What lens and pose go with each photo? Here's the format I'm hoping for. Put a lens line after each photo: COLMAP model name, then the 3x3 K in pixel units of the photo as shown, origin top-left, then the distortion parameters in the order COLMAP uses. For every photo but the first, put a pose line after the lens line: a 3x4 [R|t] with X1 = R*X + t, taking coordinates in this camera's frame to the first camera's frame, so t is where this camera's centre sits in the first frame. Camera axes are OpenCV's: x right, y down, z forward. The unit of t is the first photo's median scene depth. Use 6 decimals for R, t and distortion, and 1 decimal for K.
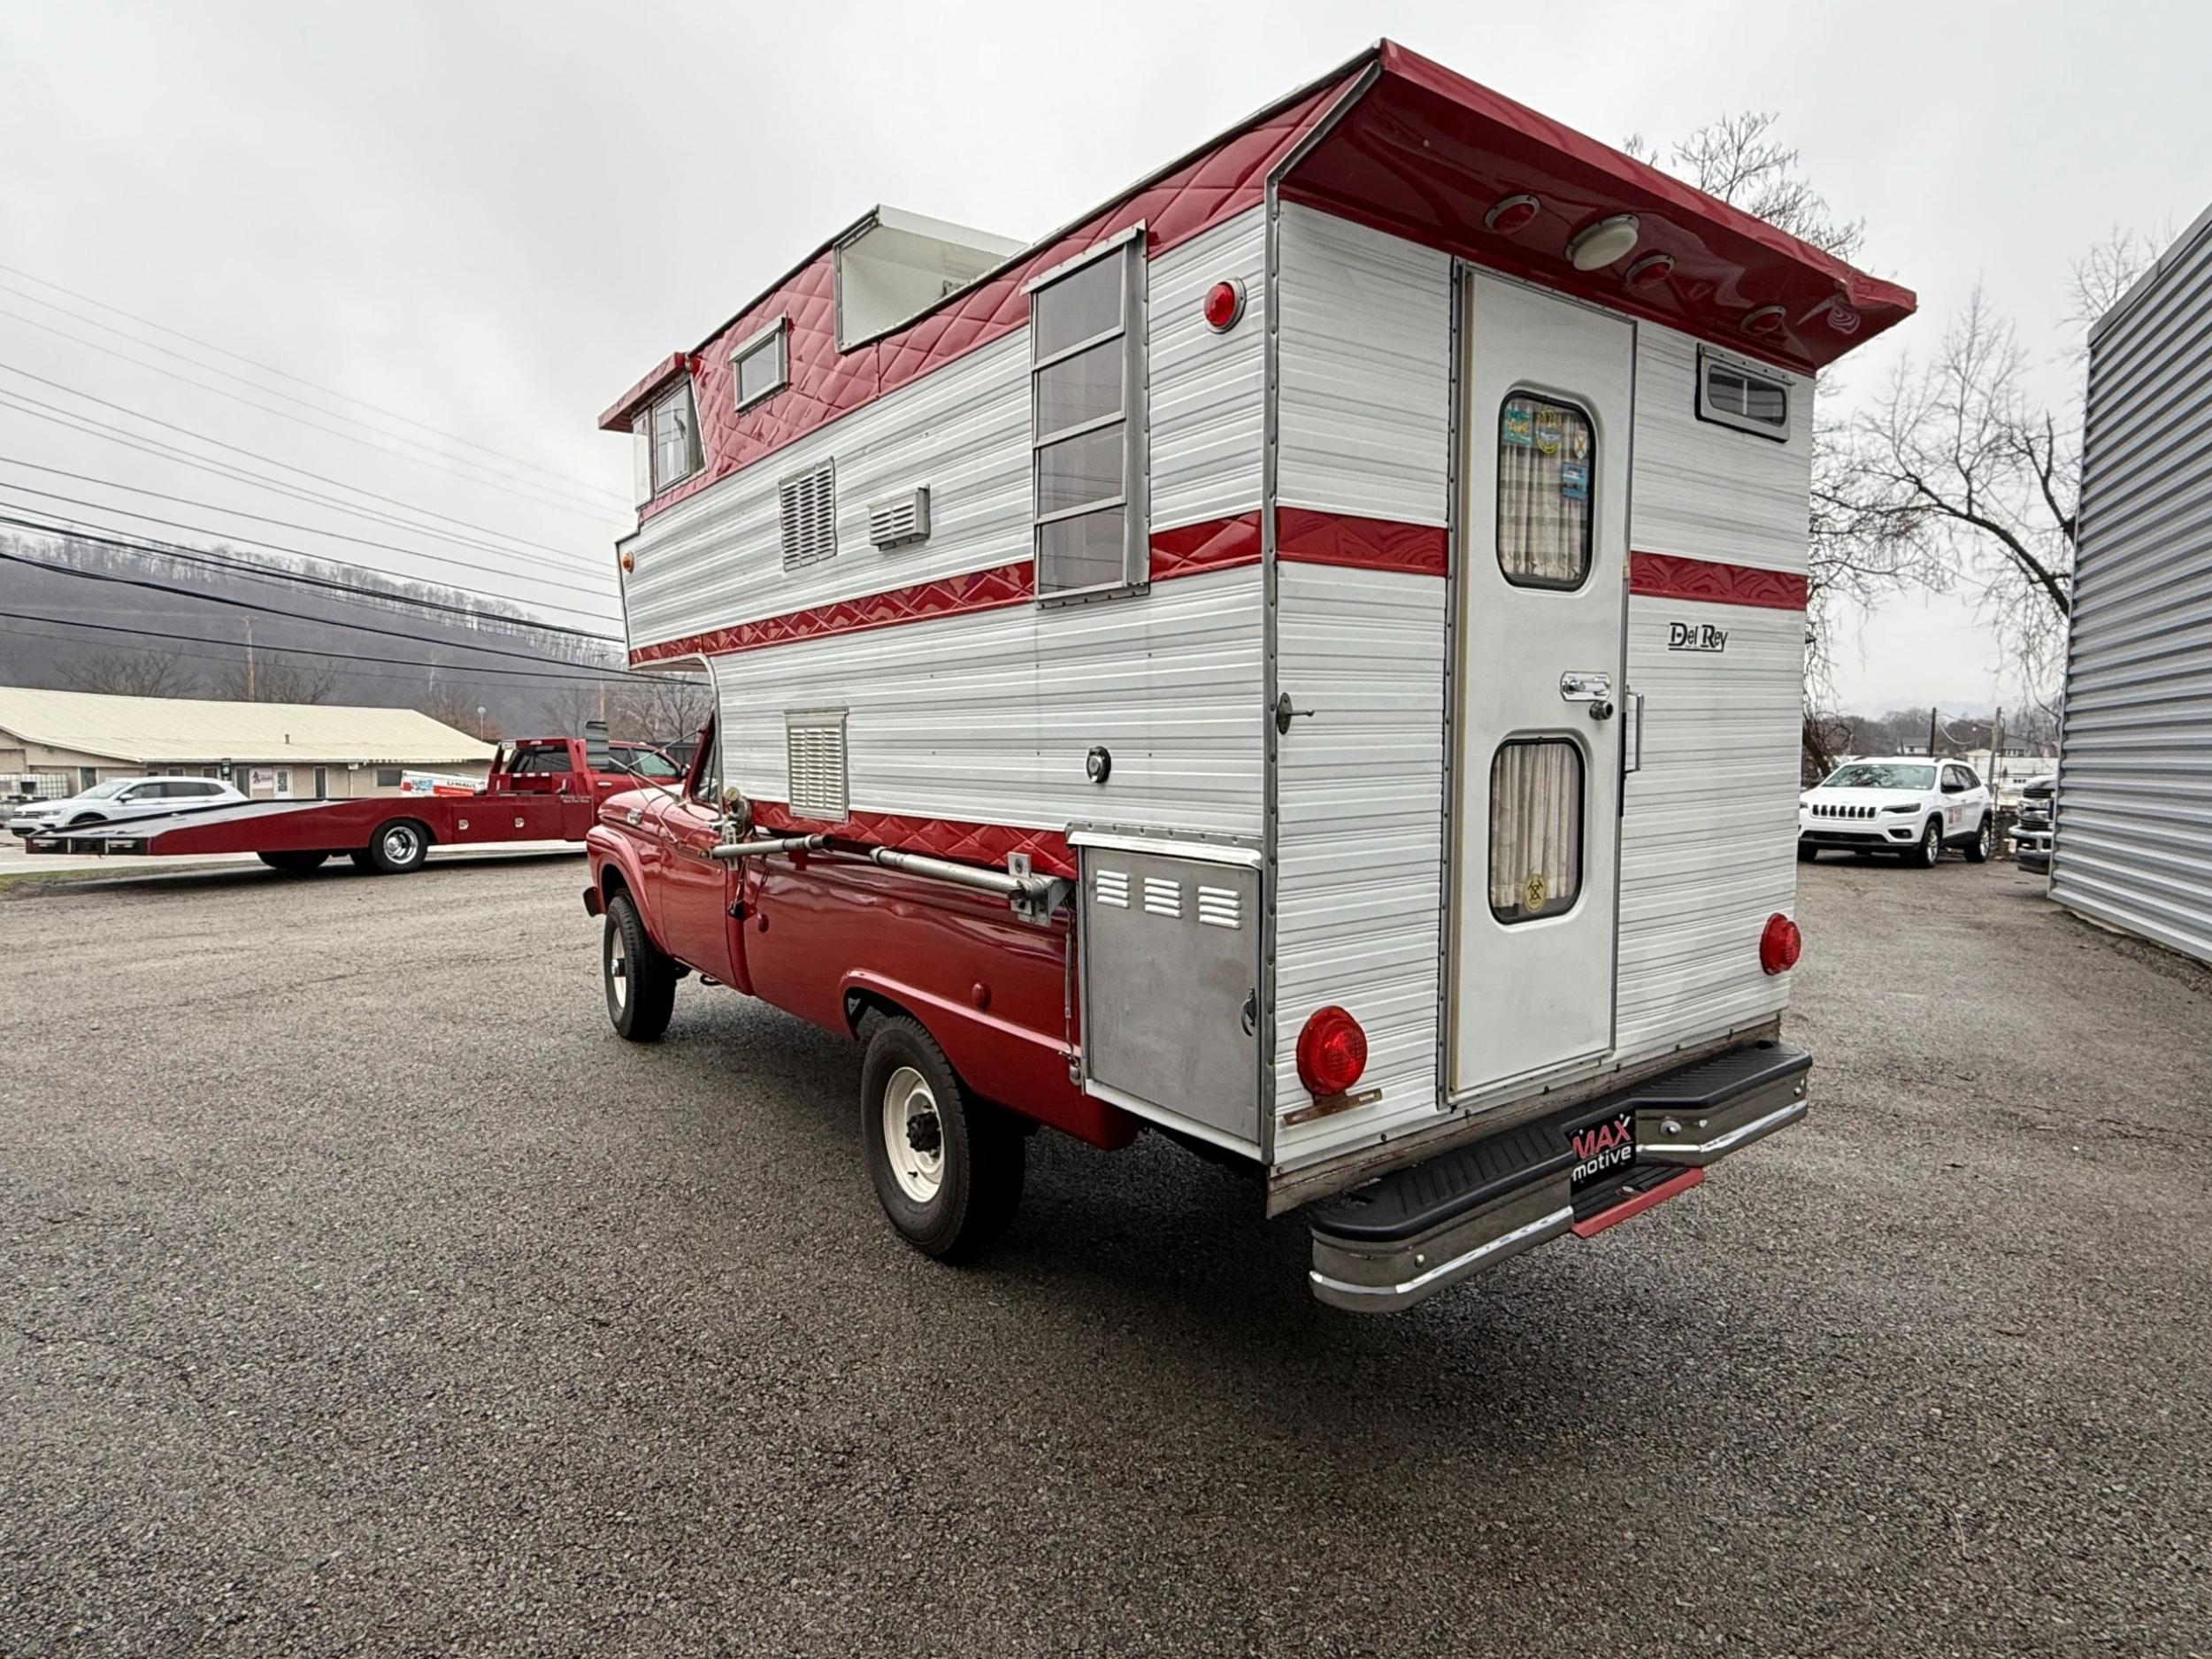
lens RADIAL K [[1225.2, 0, 1106.0], [0, 1225.2, 829.5], [0, 0, 1]] dist [0.000878, -0.000149]
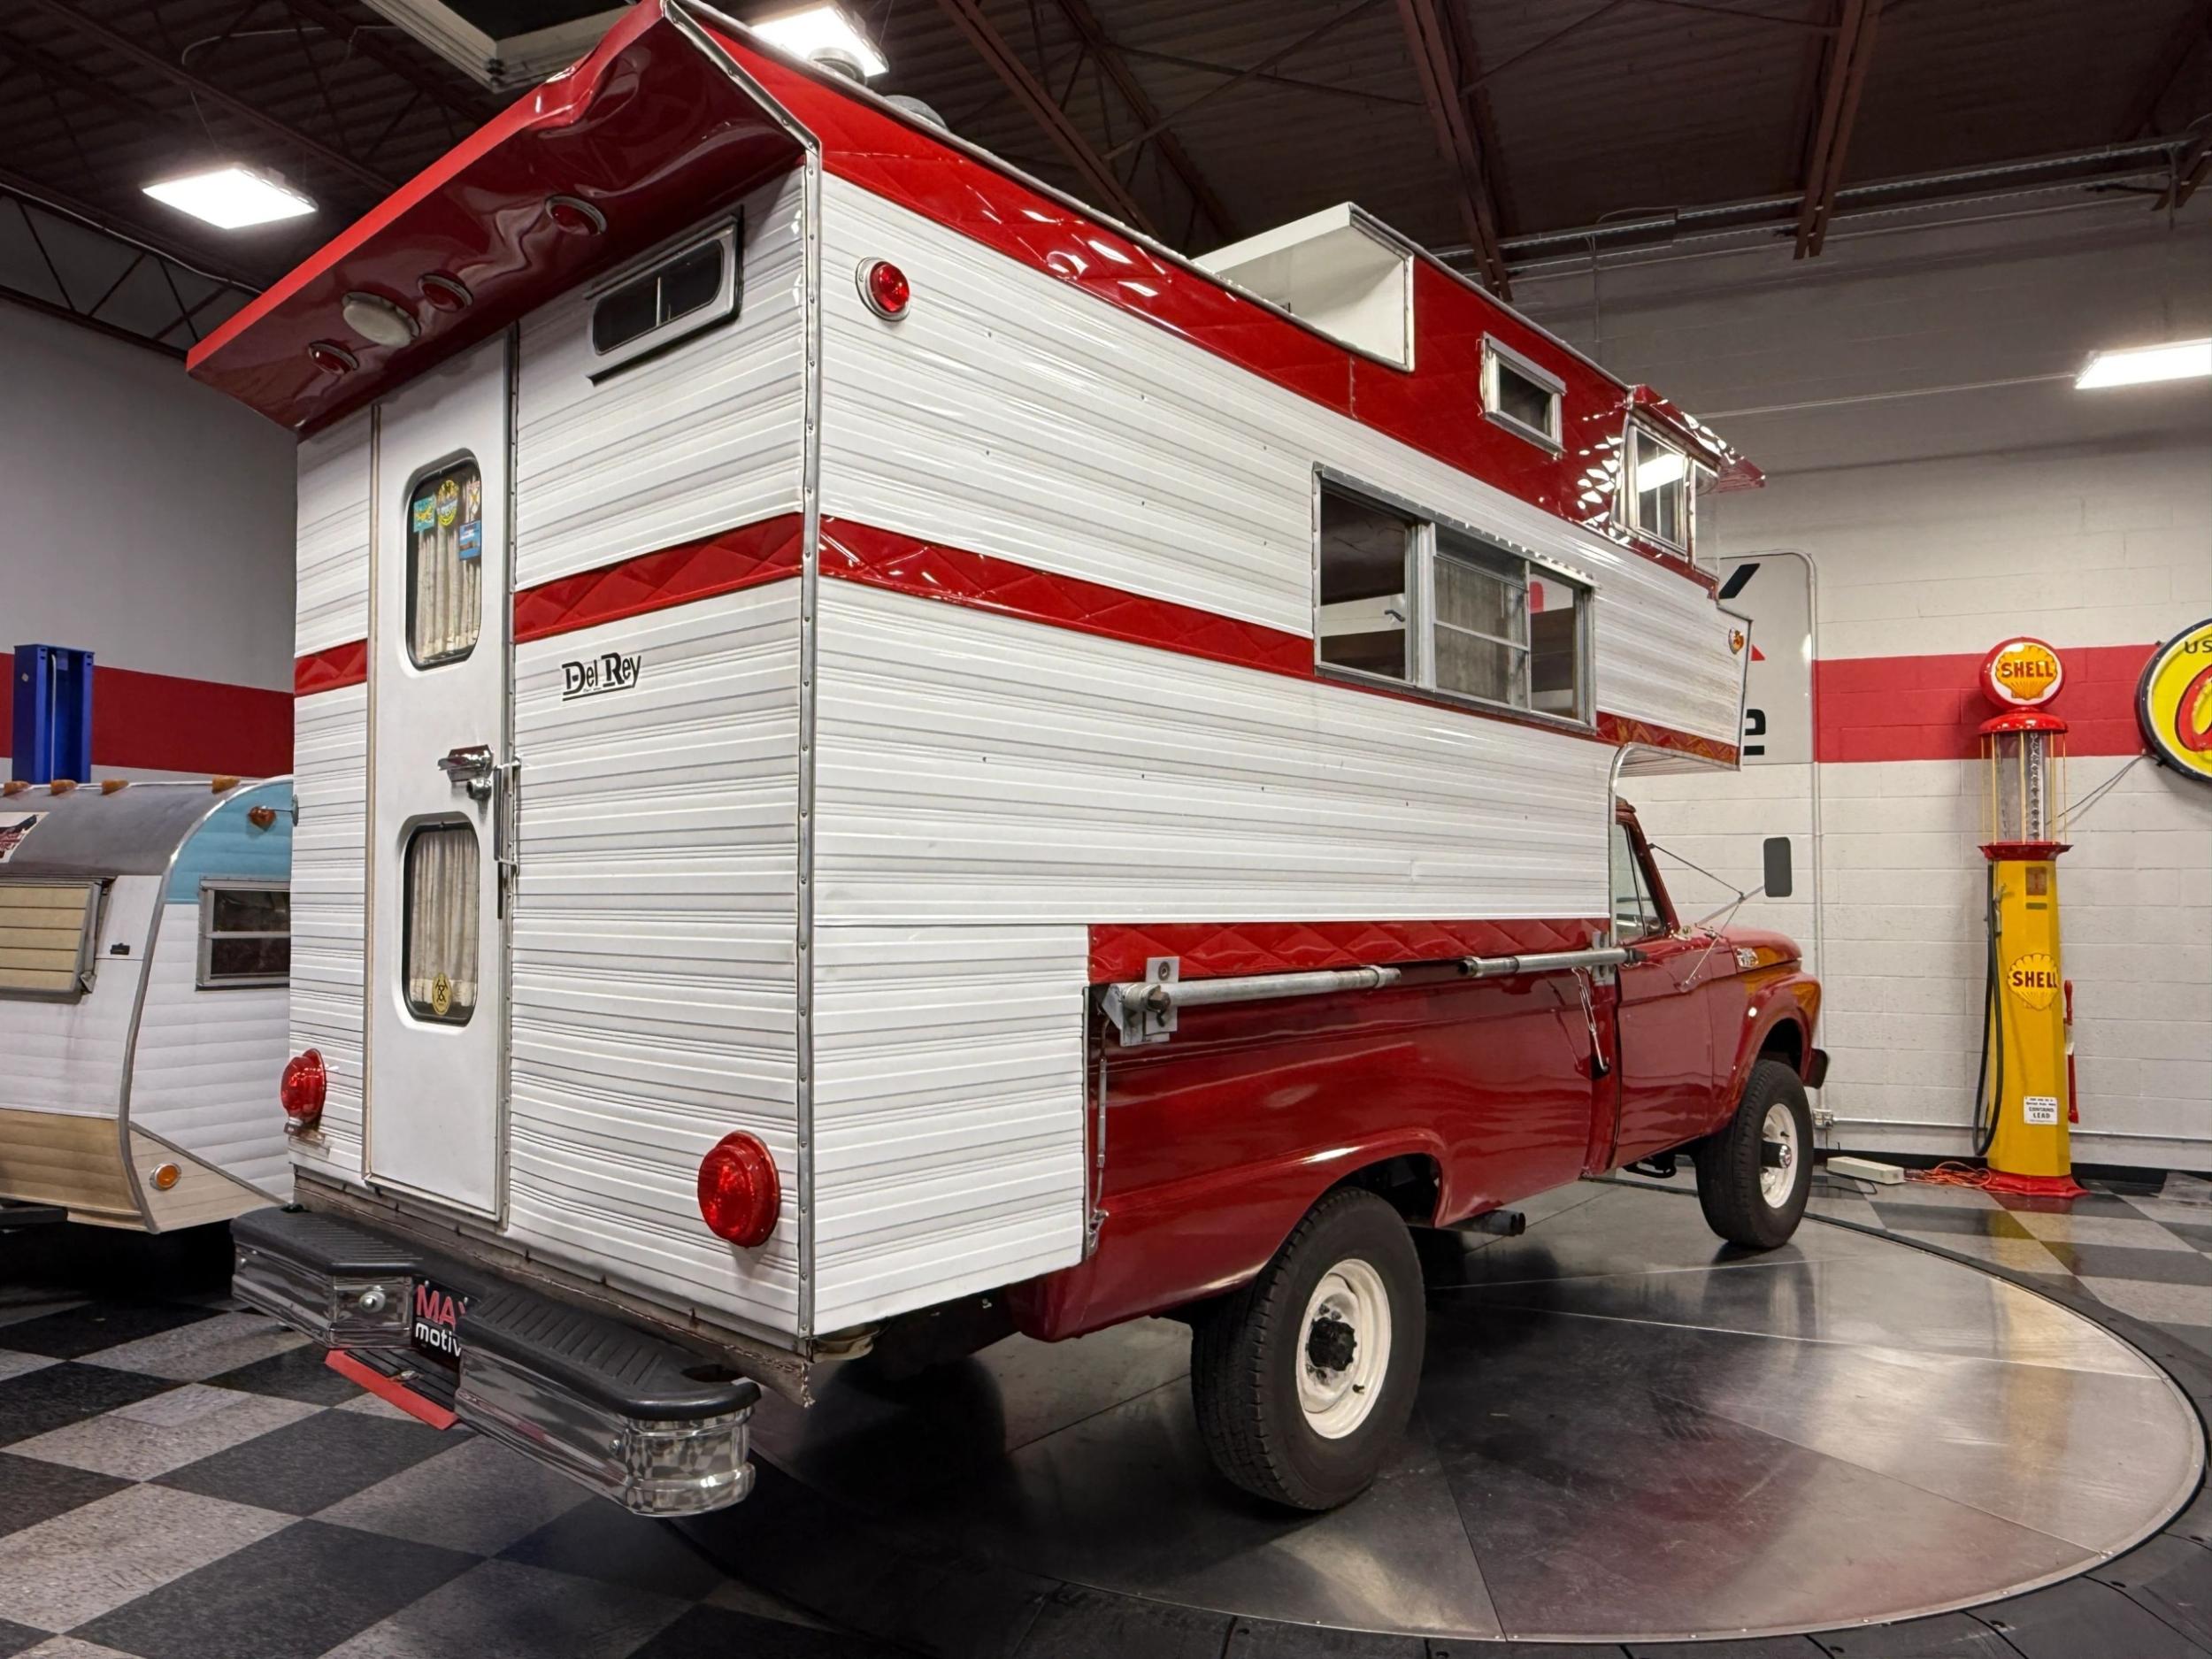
lens RADIAL K [[1441.5, 0, 1099.2], [0, 1441.5, 830.1], [0, 0, 1]] dist [0.000790, -0.000625]
pose [[0.203310, -0.030222, -0.978648, 1.504932], [-0.086060, 0.995103, -0.048609, -0.059162], [0.975325, 0.094105, 0.199714, 1.255552]]
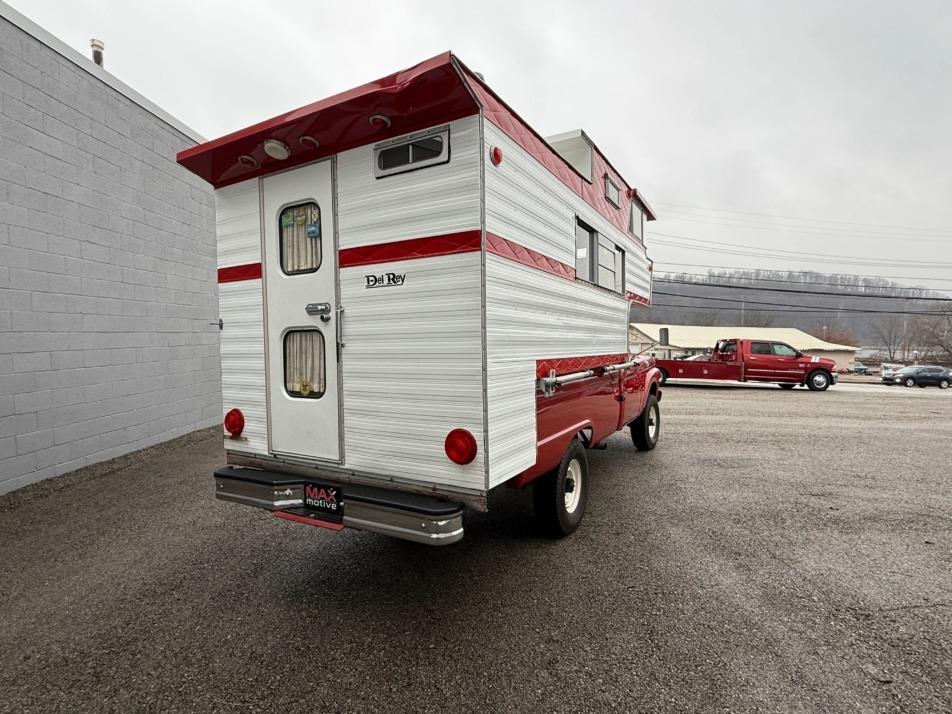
lens RADIAL K [[484.3, 0, 476.0], [0, 484.3, 357.0], [0, 0, 1]] dist [-0.001739, -0.000881]
pose [[0.401565, 0.032282, -0.915261, 1.459554], [-0.069928, 0.997542, 0.004504, -0.045698], [0.913157, 0.062194, 0.402836, 0.915536]]
